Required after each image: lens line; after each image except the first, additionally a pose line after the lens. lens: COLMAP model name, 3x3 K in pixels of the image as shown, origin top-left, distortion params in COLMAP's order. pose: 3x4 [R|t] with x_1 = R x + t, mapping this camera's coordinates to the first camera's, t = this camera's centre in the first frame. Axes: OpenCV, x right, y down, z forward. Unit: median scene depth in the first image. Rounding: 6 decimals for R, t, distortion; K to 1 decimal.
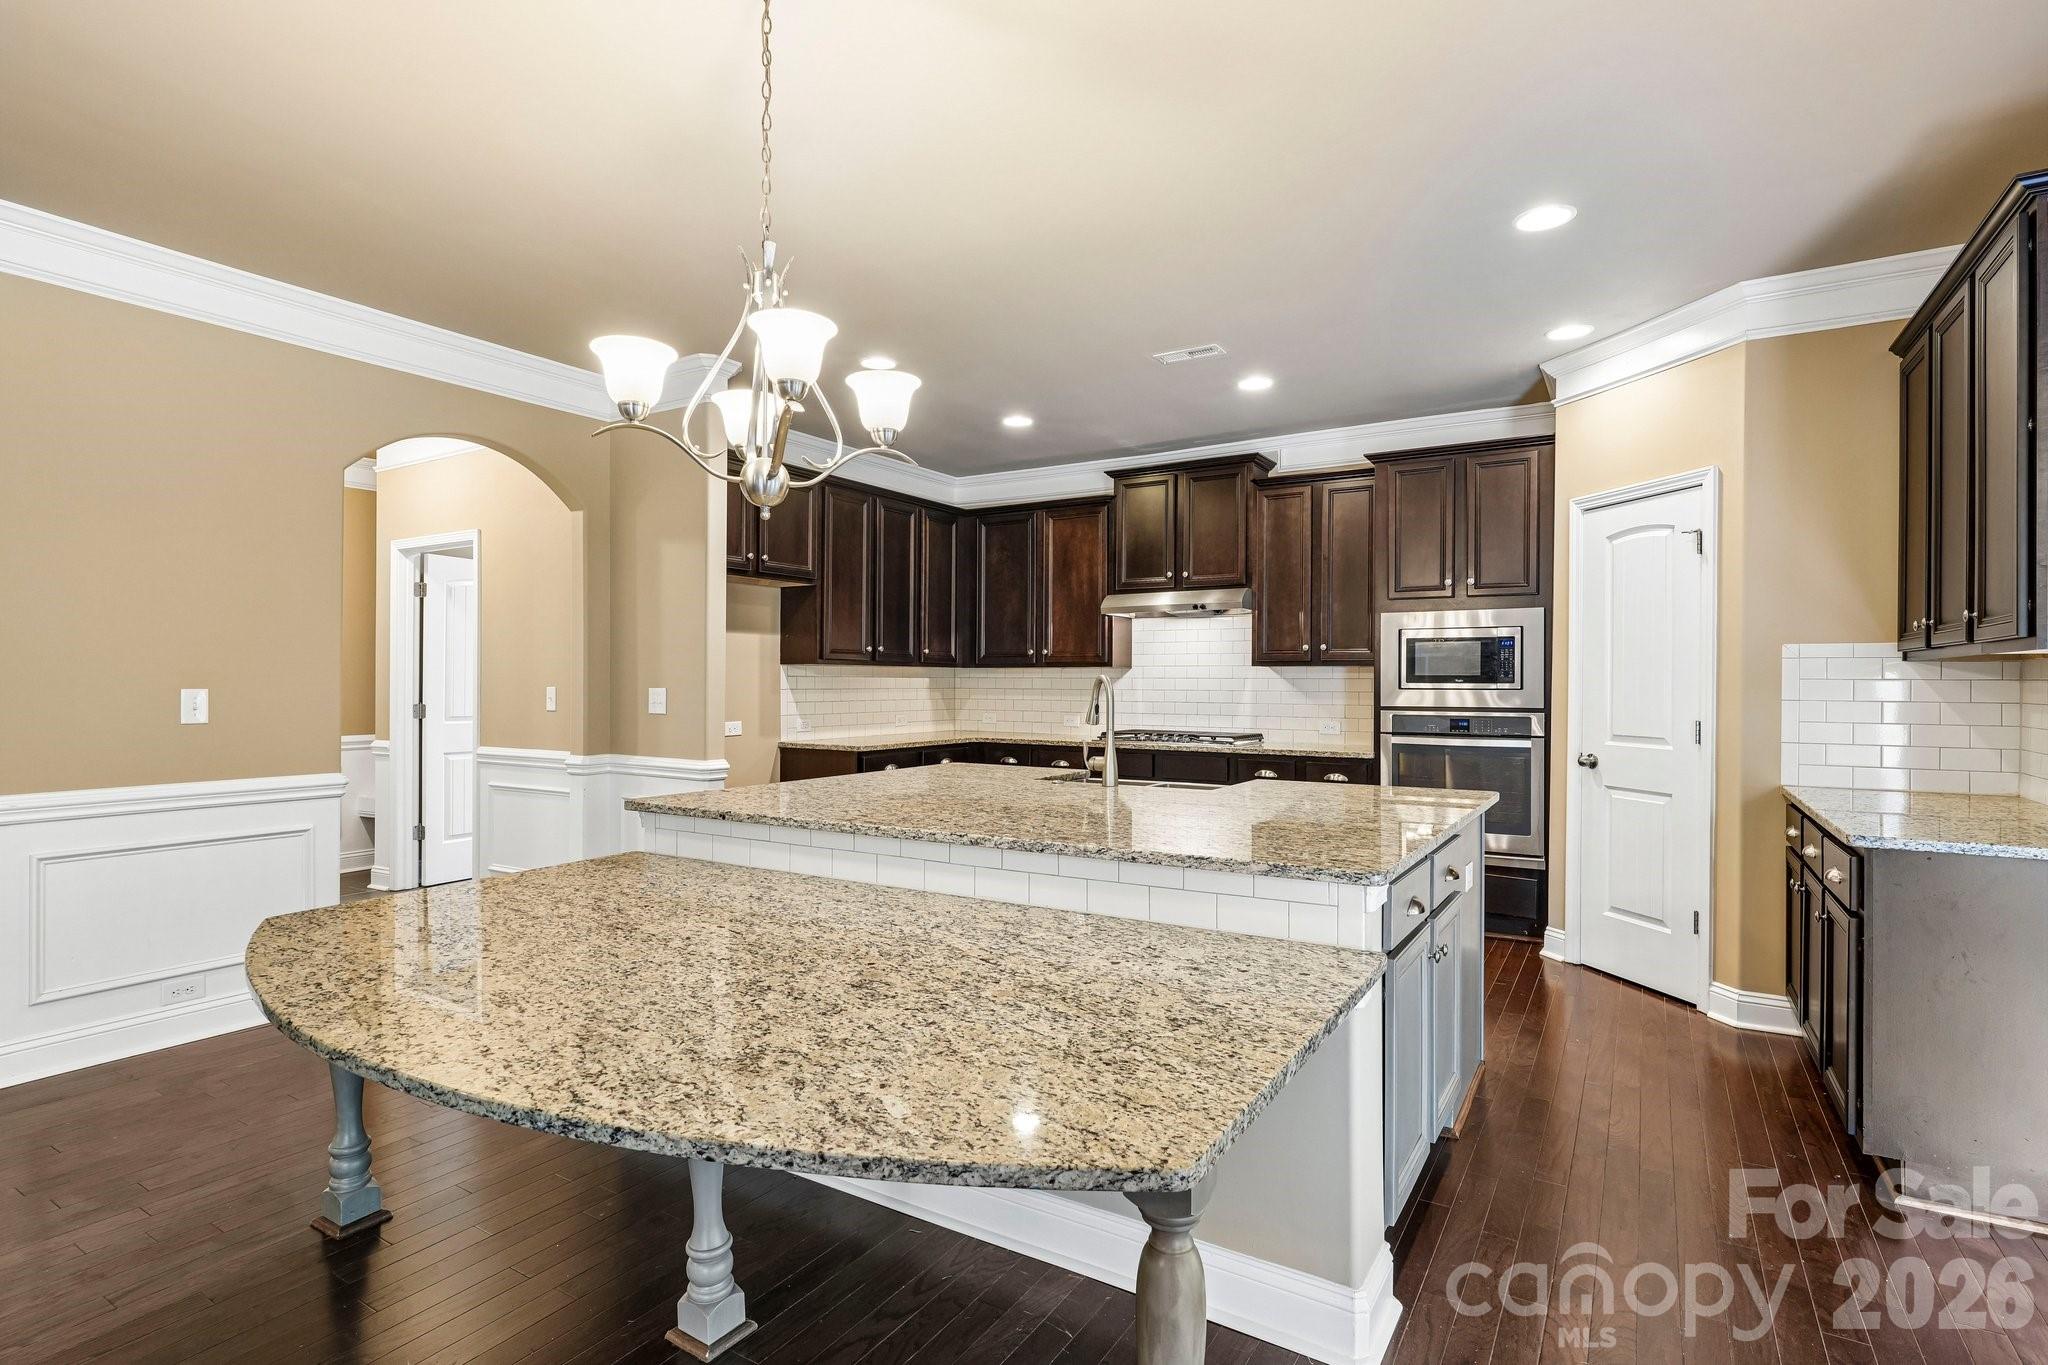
lens RADIAL K [[1003.4, 0, 1028.3], [0, 1003.4, 689.0], [0, 0, 1]] dist [-0.000957, 0.002757]
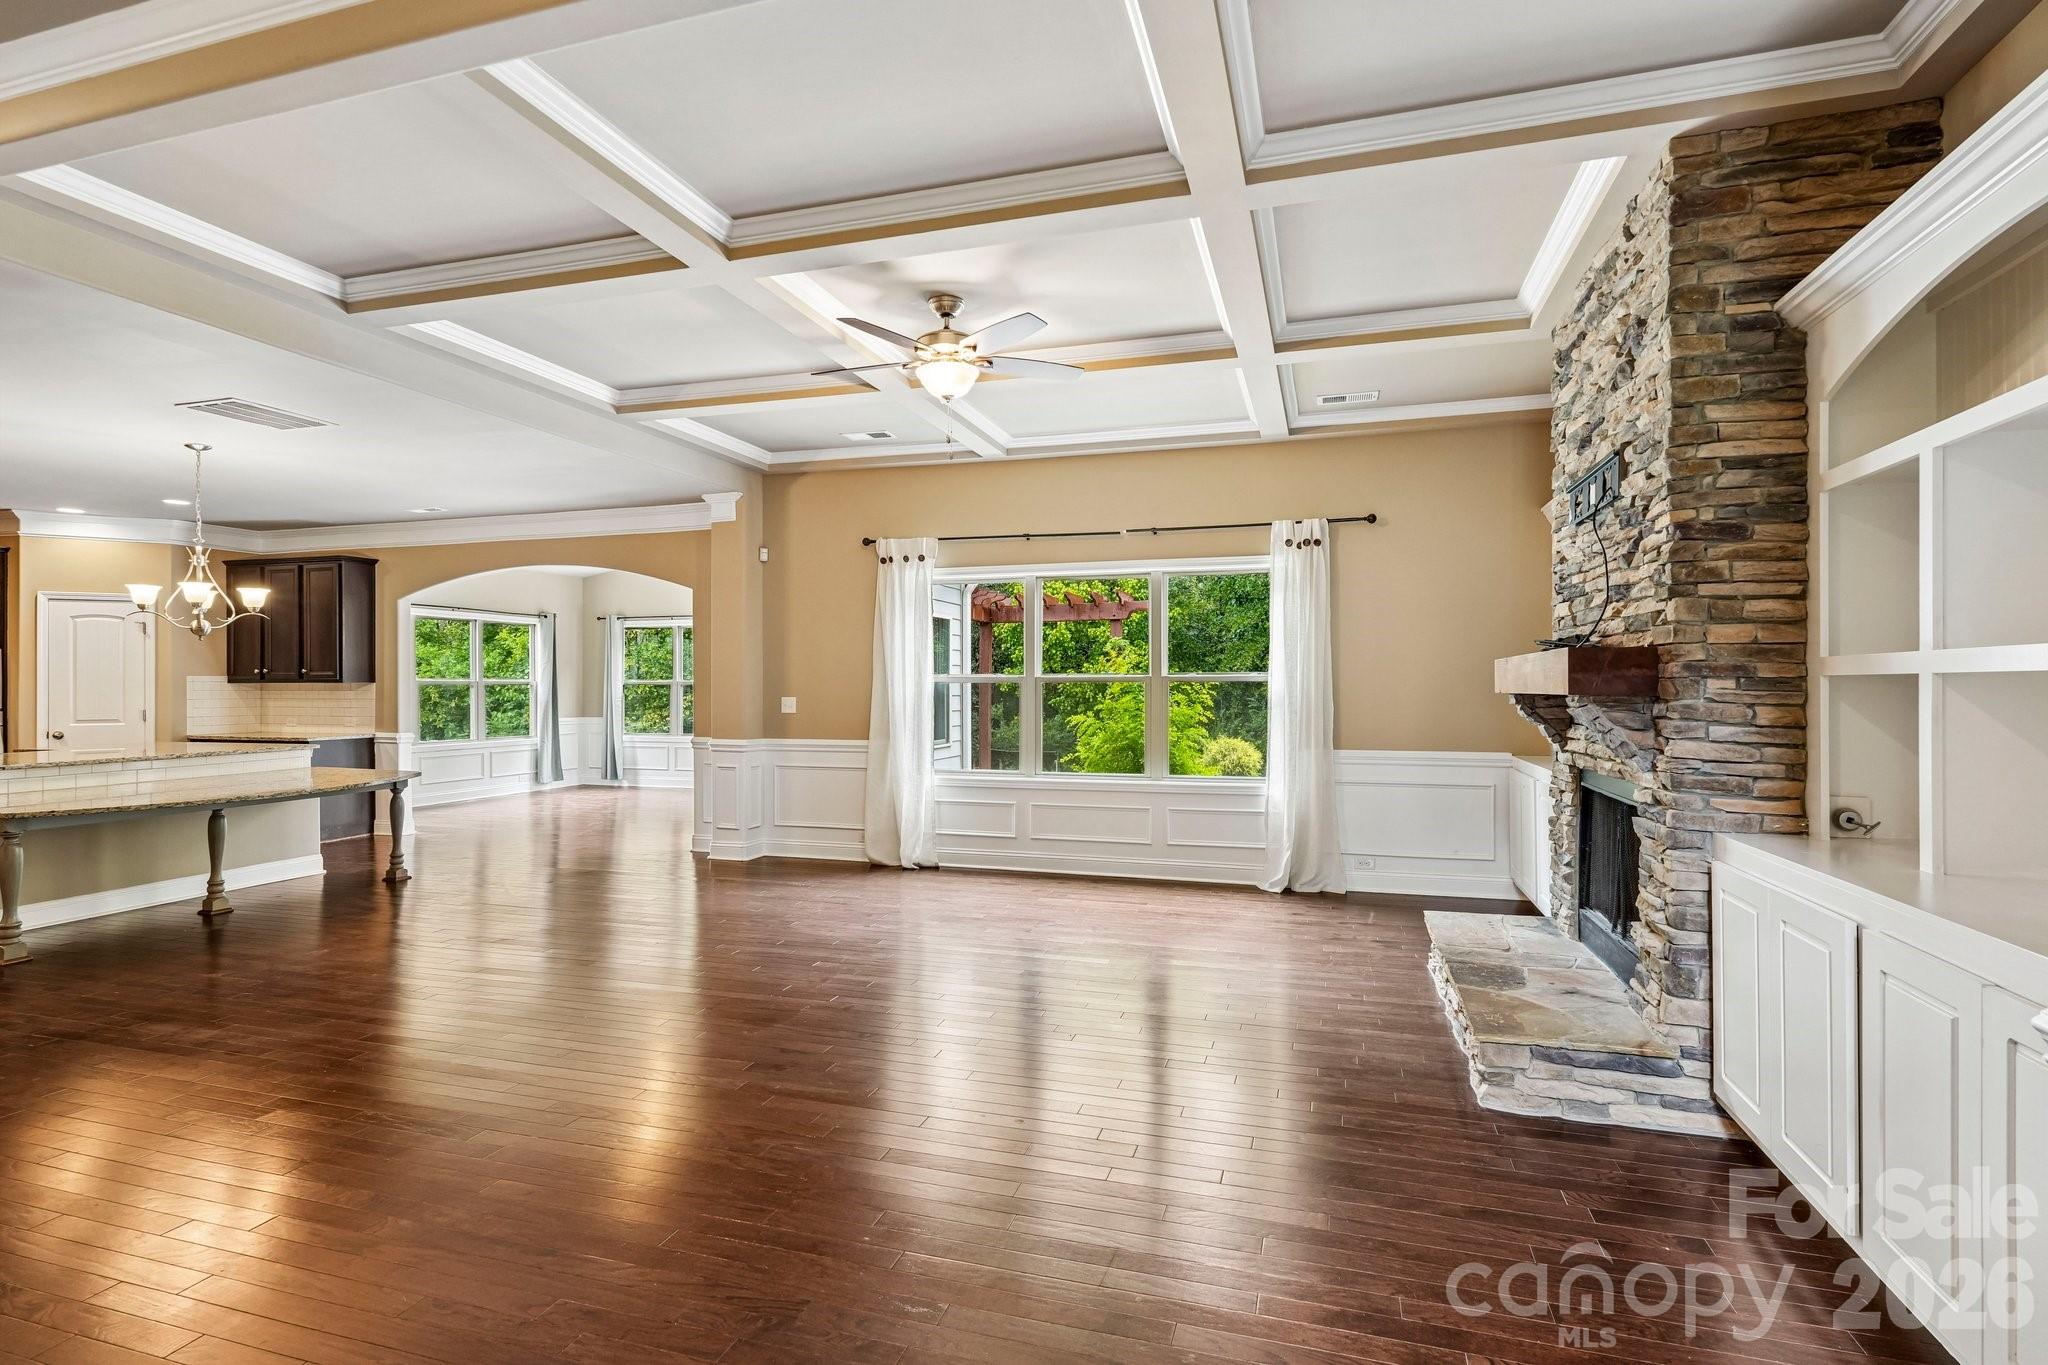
lens RADIAL K [[1003.4, 0, 1020.9], [0, 1003.4, 681.3], [0, 0, 1]] dist [-0.000957, 0.002757]
pose [[-0.243923, -0.001421, 0.969794, -1.266878], [0.008873, 0.999954, 0.003697, -0.014305], [-0.969754, 0.009507, -0.243899, -0.206243]]
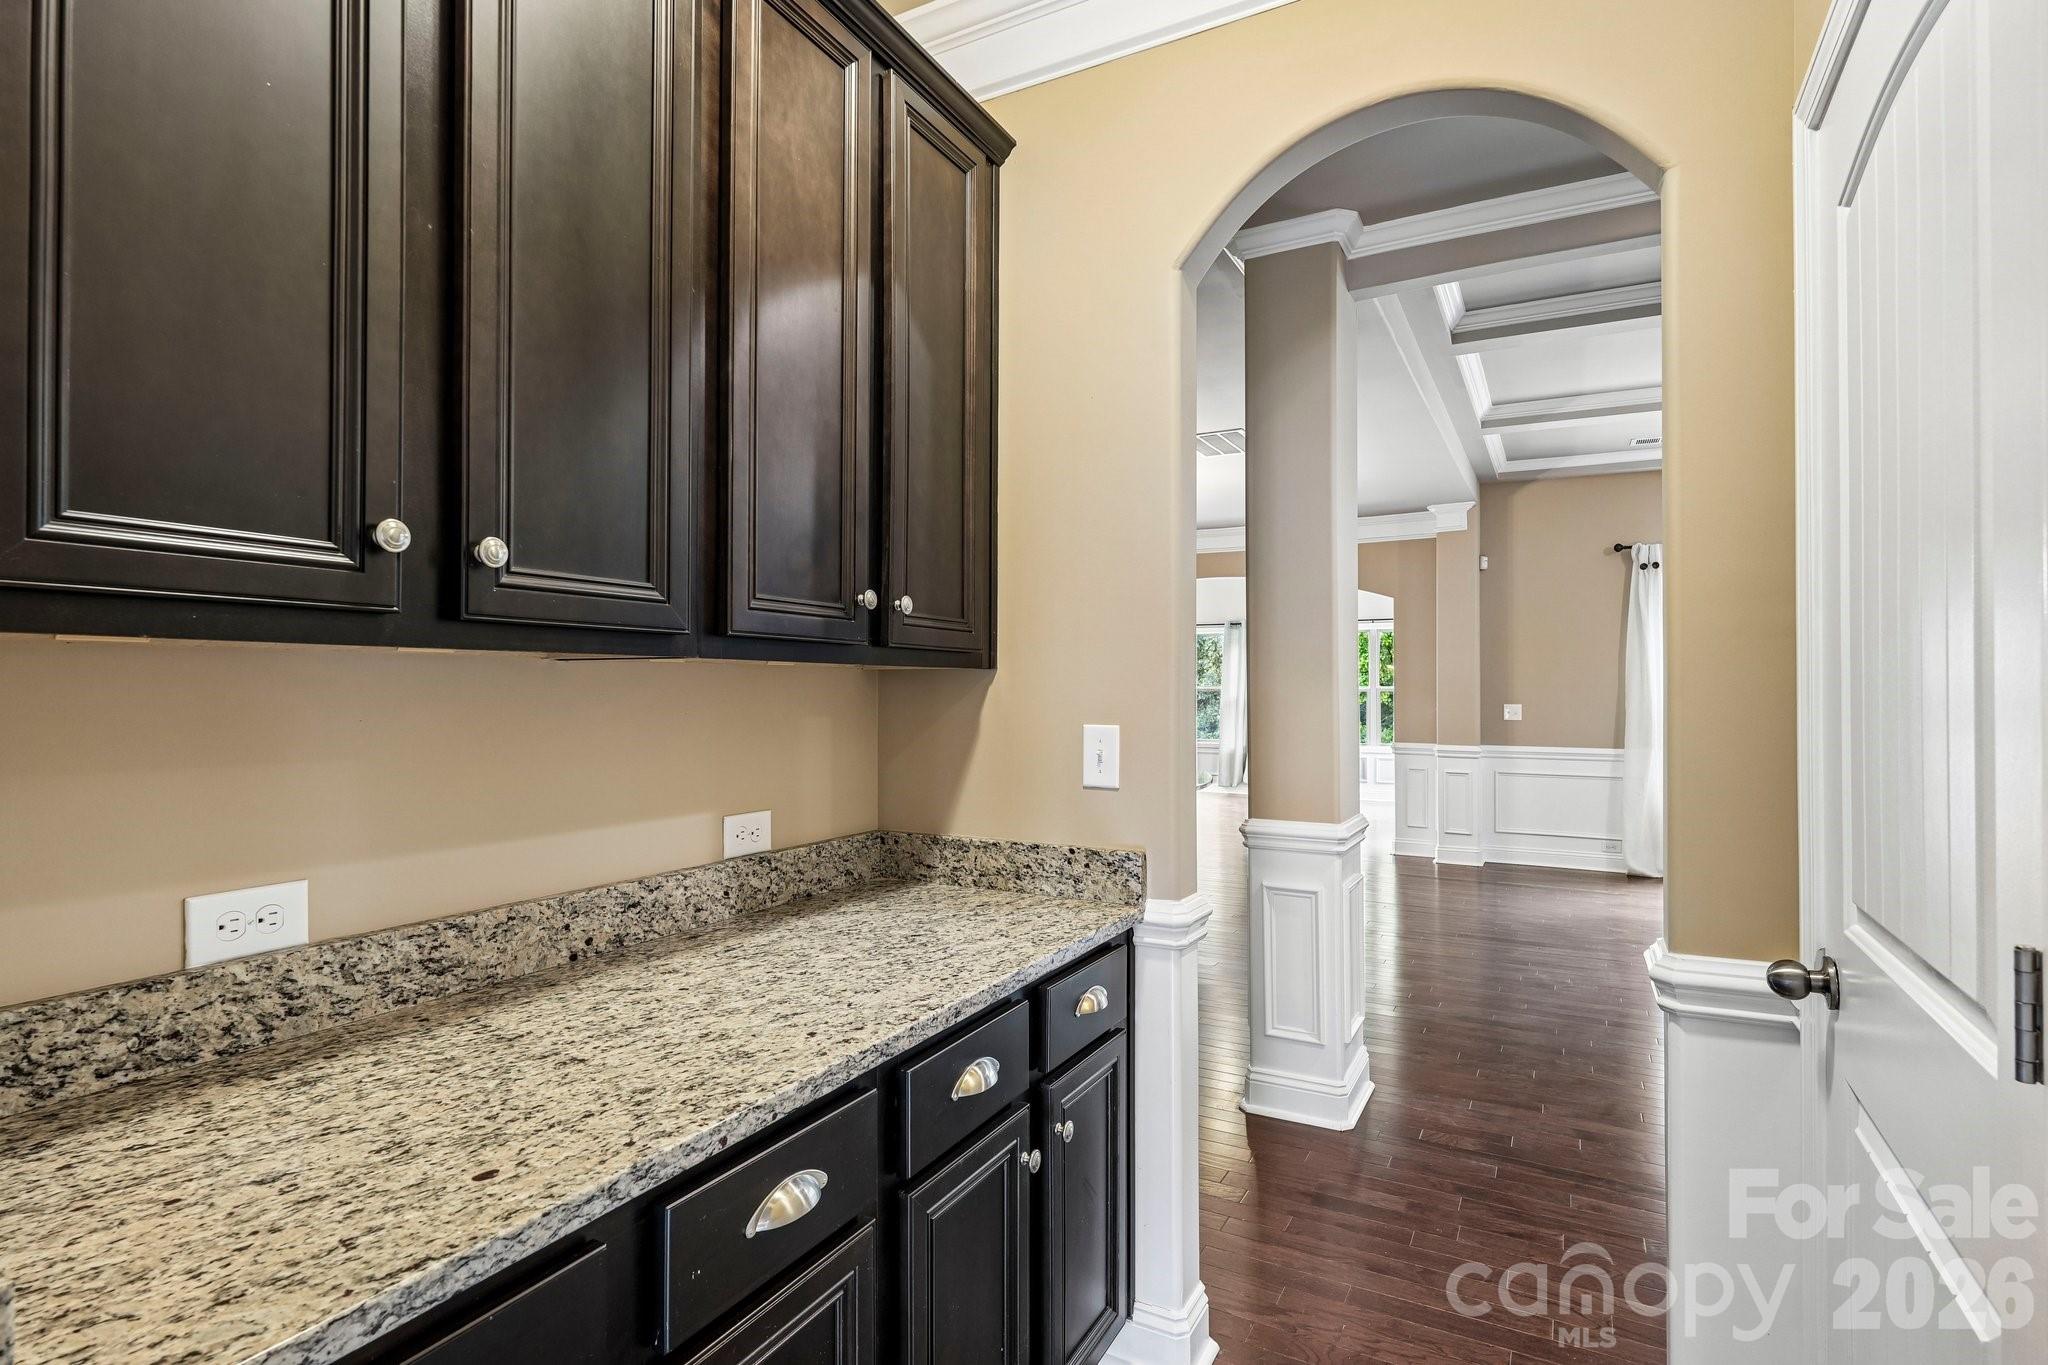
lens RADIAL K [[1003.4, 0, 1027.9], [0, 1003.4, 686.8], [0, 0, 1]] dist [-0.000957, 0.002757]
pose [[-0.053823, -0.004356, 0.998541, -1.197816], [0.004884, 0.999977, 0.004626, -0.023757], [-0.998539, 0.005126, -0.053800, 0.466511]]
